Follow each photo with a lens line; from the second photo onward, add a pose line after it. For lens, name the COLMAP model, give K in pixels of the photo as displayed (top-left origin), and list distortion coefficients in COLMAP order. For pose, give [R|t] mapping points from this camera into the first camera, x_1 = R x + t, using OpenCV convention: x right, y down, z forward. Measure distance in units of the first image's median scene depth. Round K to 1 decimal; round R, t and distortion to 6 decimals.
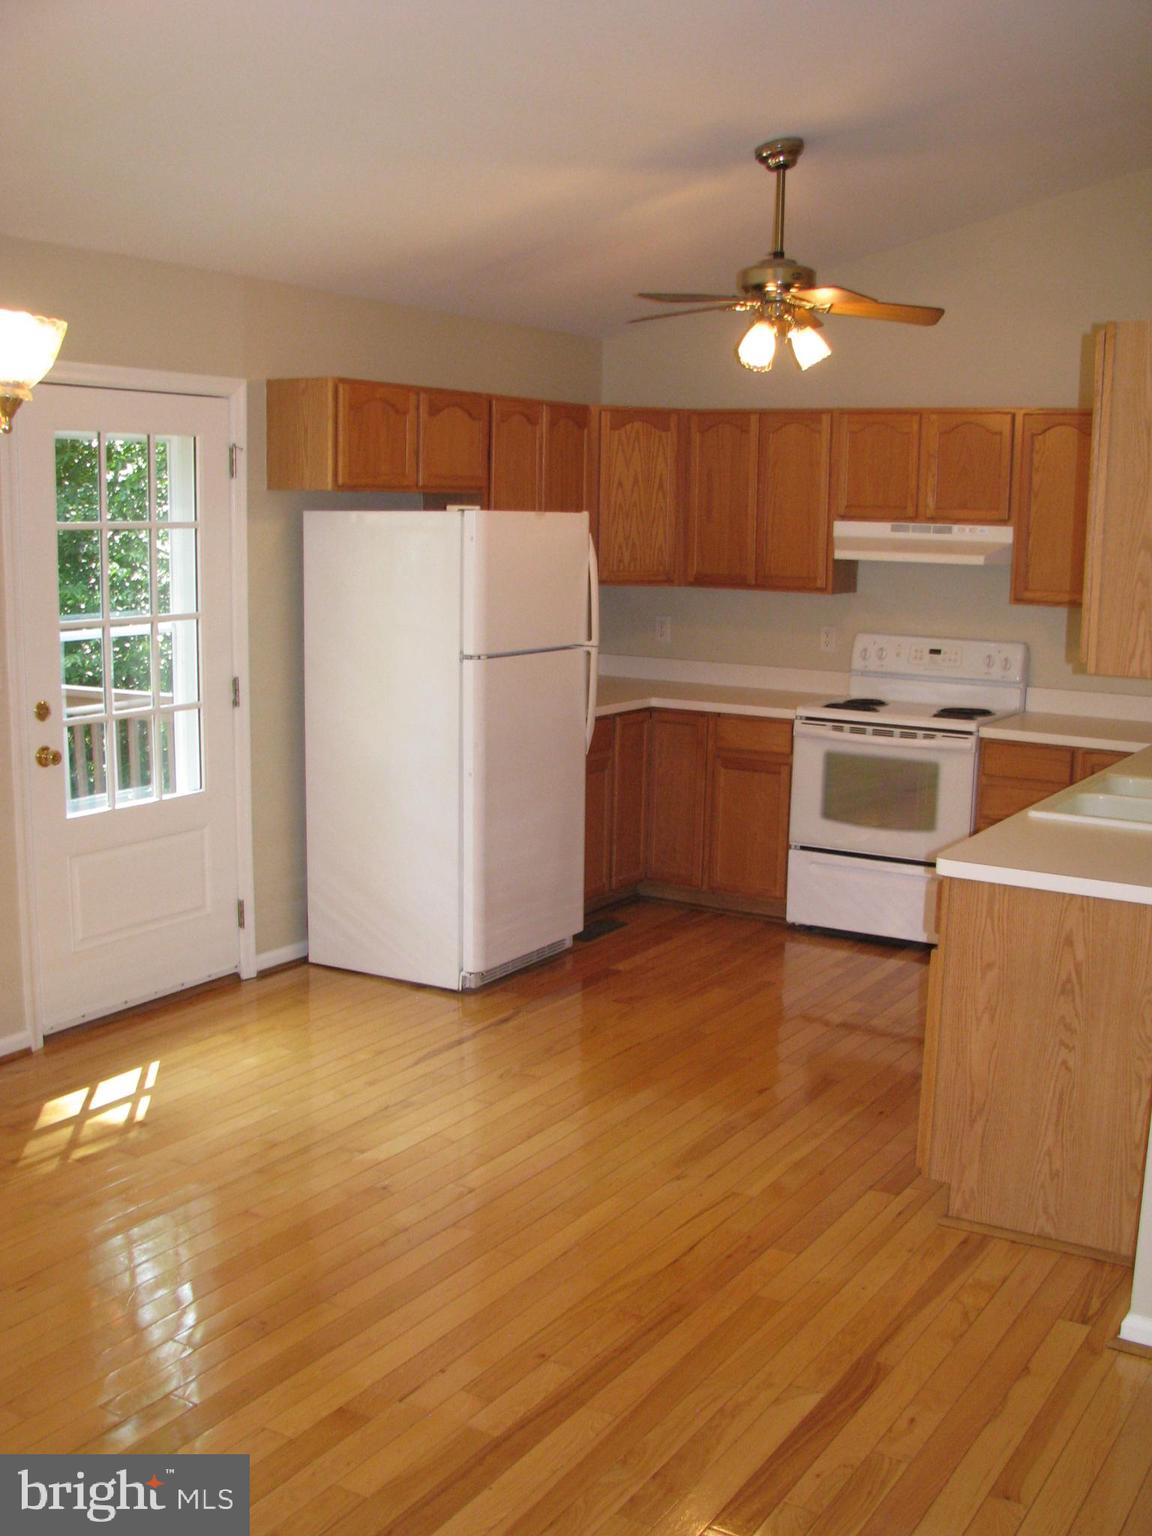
lens RADIAL K [[1641.2, 0, 567.1], [0, 1641.2, 813.3], [0, 0, 1]] dist [-0.197415, 0.283503]
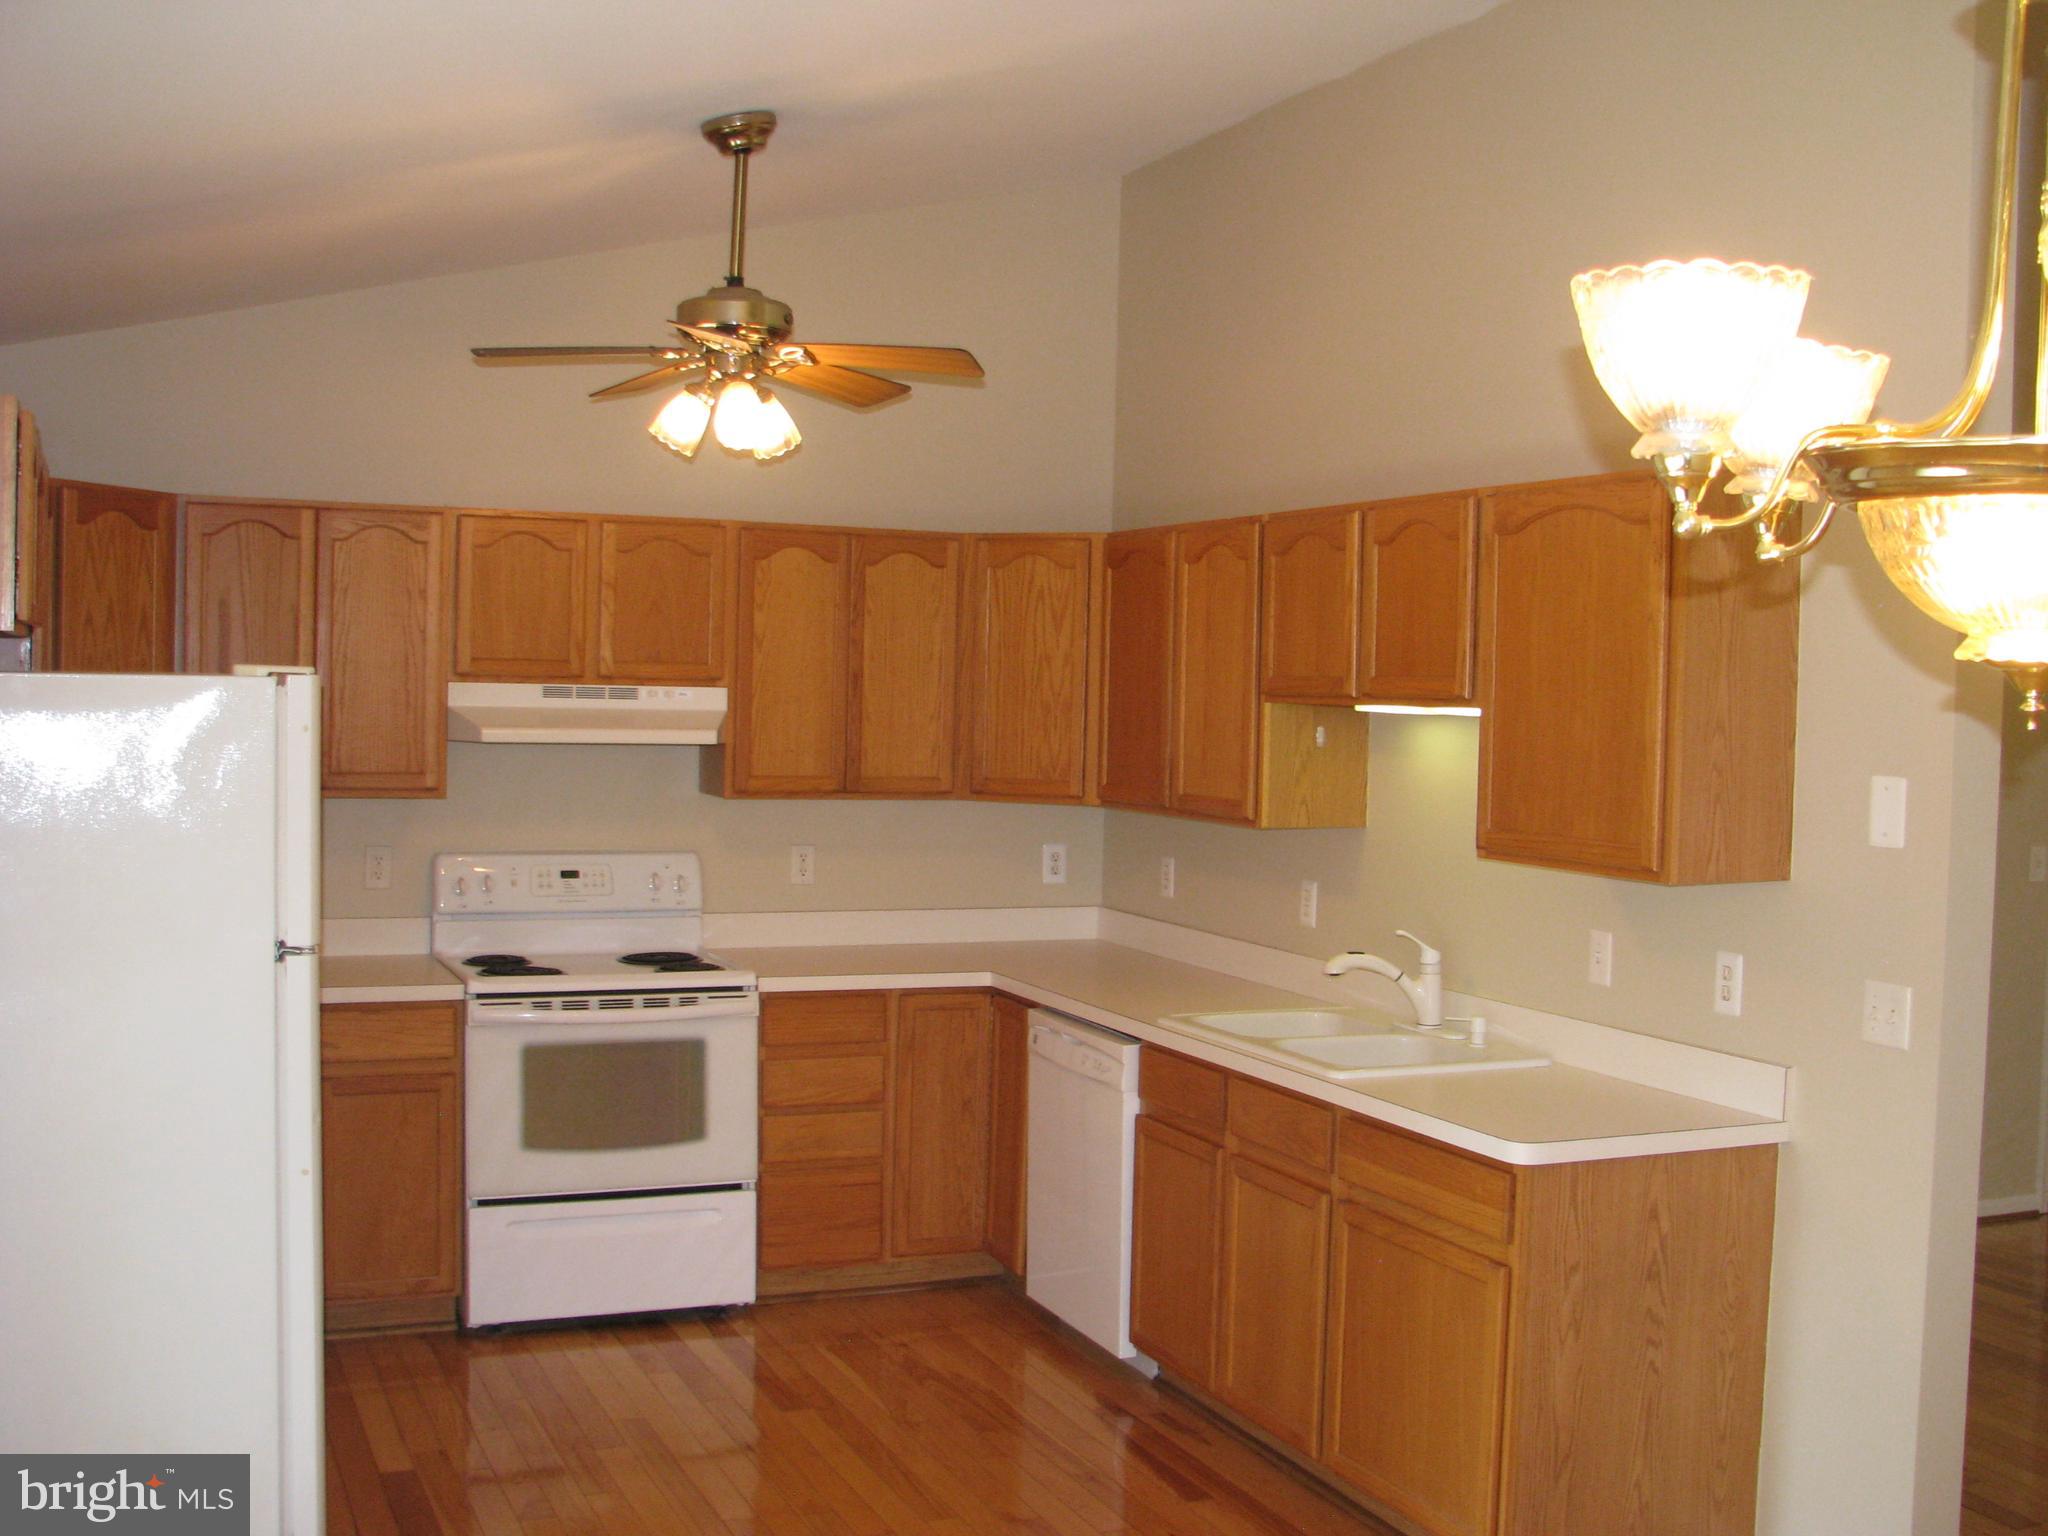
lens RADIAL K [[2215.3, 0, 1072.4], [0, 2215.3, 767.8], [0, 0, 1]] dist [-0.198218, 0.278335]
pose [[0.562783, -0.033498, 0.825926, -0.491058], [0.137433, 0.989063, -0.053532, -0.081161], [-0.815100, 0.143637, 0.561232, 0.390839]]
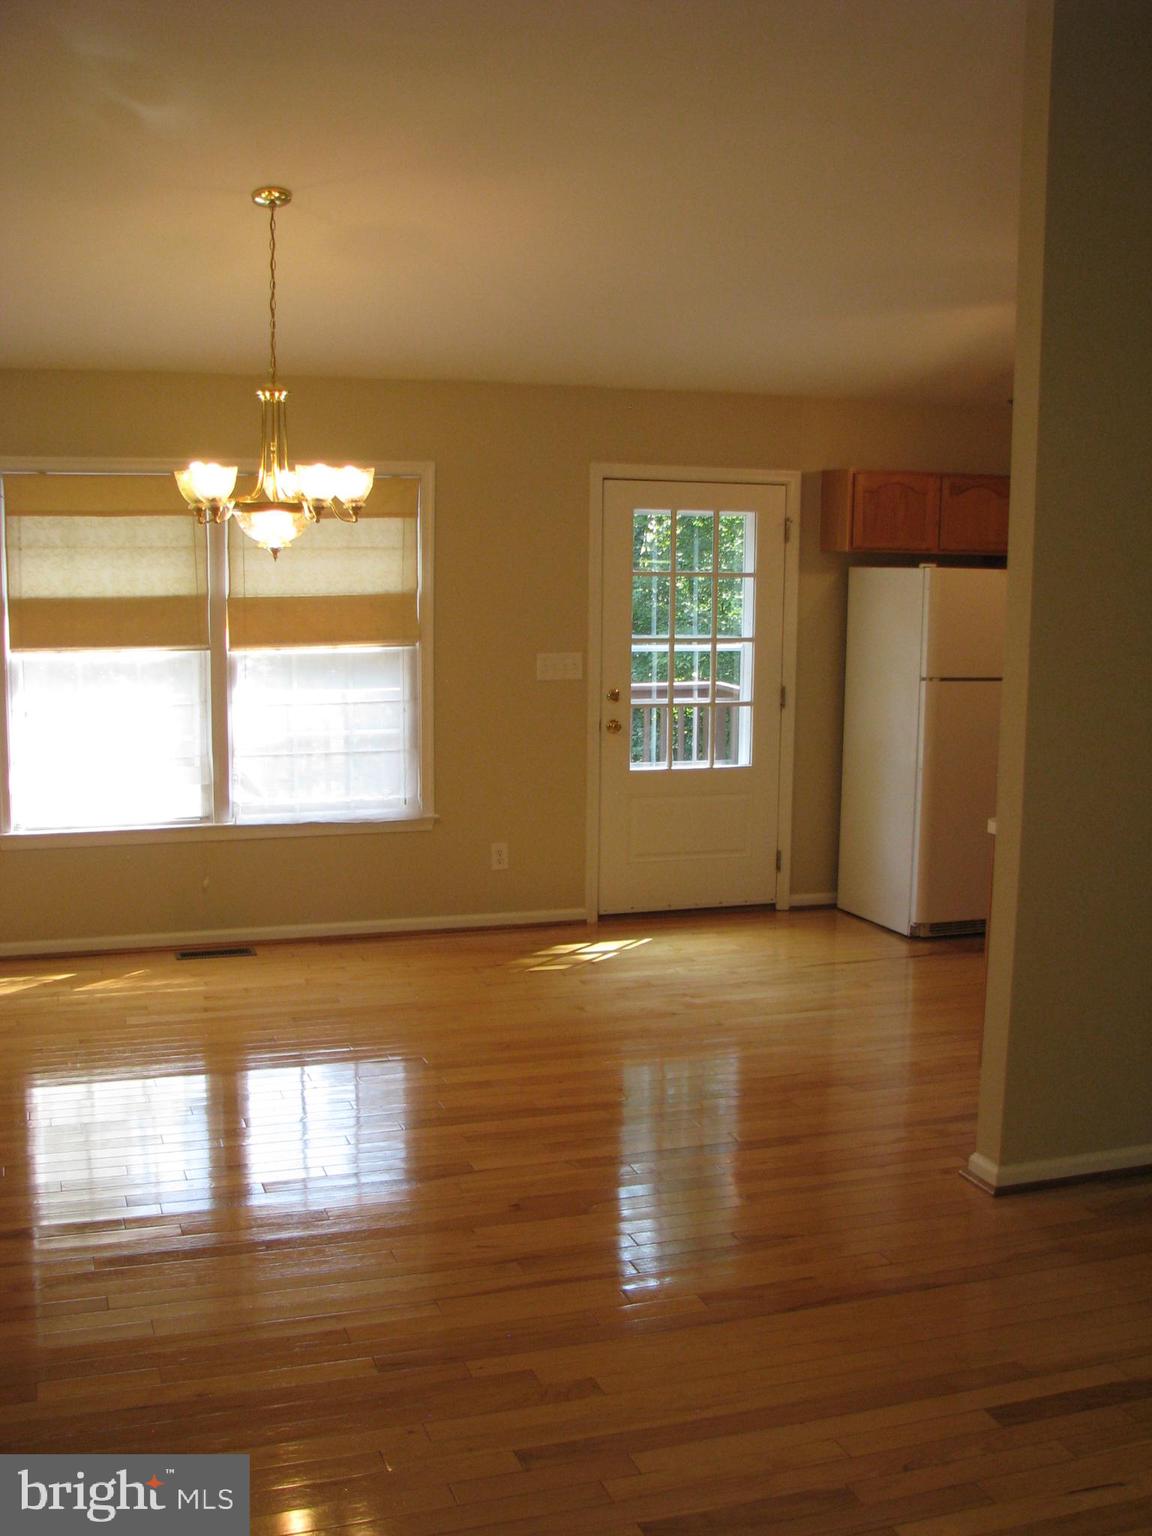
lens RADIAL K [[1661.5, 0, 576.4], [0, 1661.5, 767.2], [0, 0, 1]] dist [-0.198218, 0.278335]
pose [[0.766588, 0.074857, -0.637762, 0.569874], [-0.115532, 0.993053, -0.022310, 0.036487], [0.631661, 0.090784, 0.769911, -0.186622]]
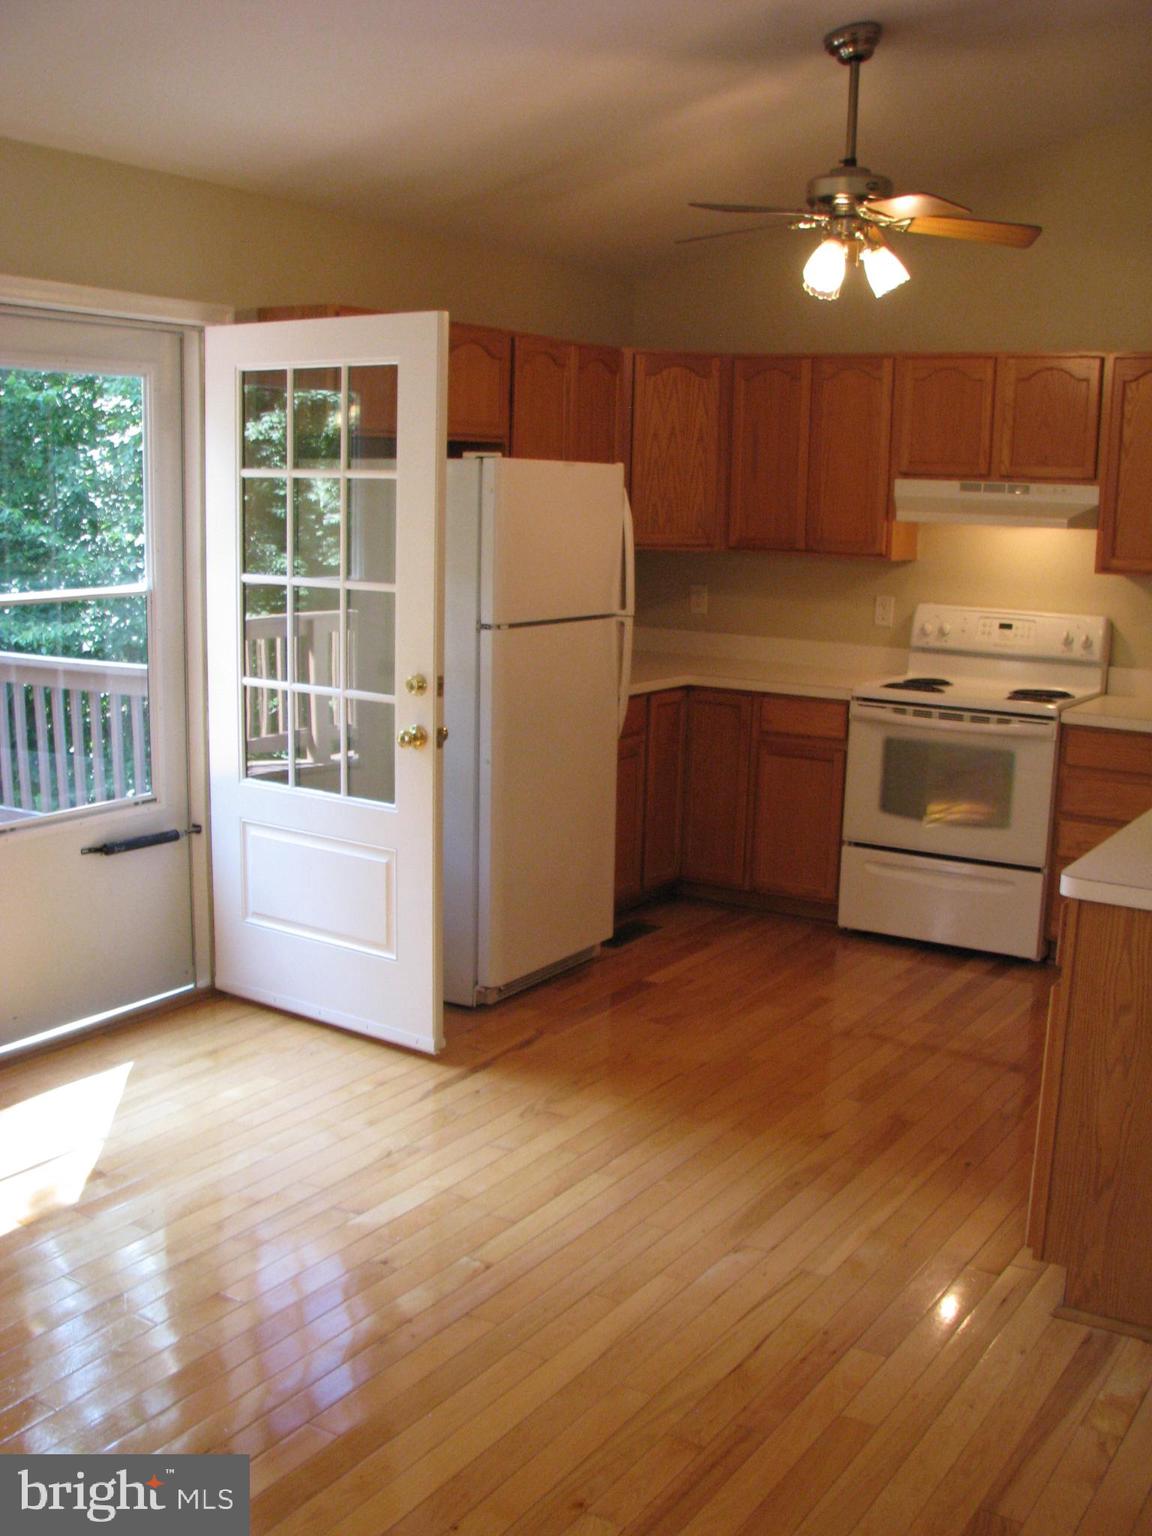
lens RADIAL K [[1635.2, 0, 576.2], [0, 1635.2, 825.0], [0, 0, 1]] dist [-0.193387, 0.229374]
pose [[0.999974, 0.007071, -0.001304, -0.010804], [-0.007040, 0.999722, 0.022489, -0.009788], [0.001462, -0.022479, 0.999746, 0.130862]]
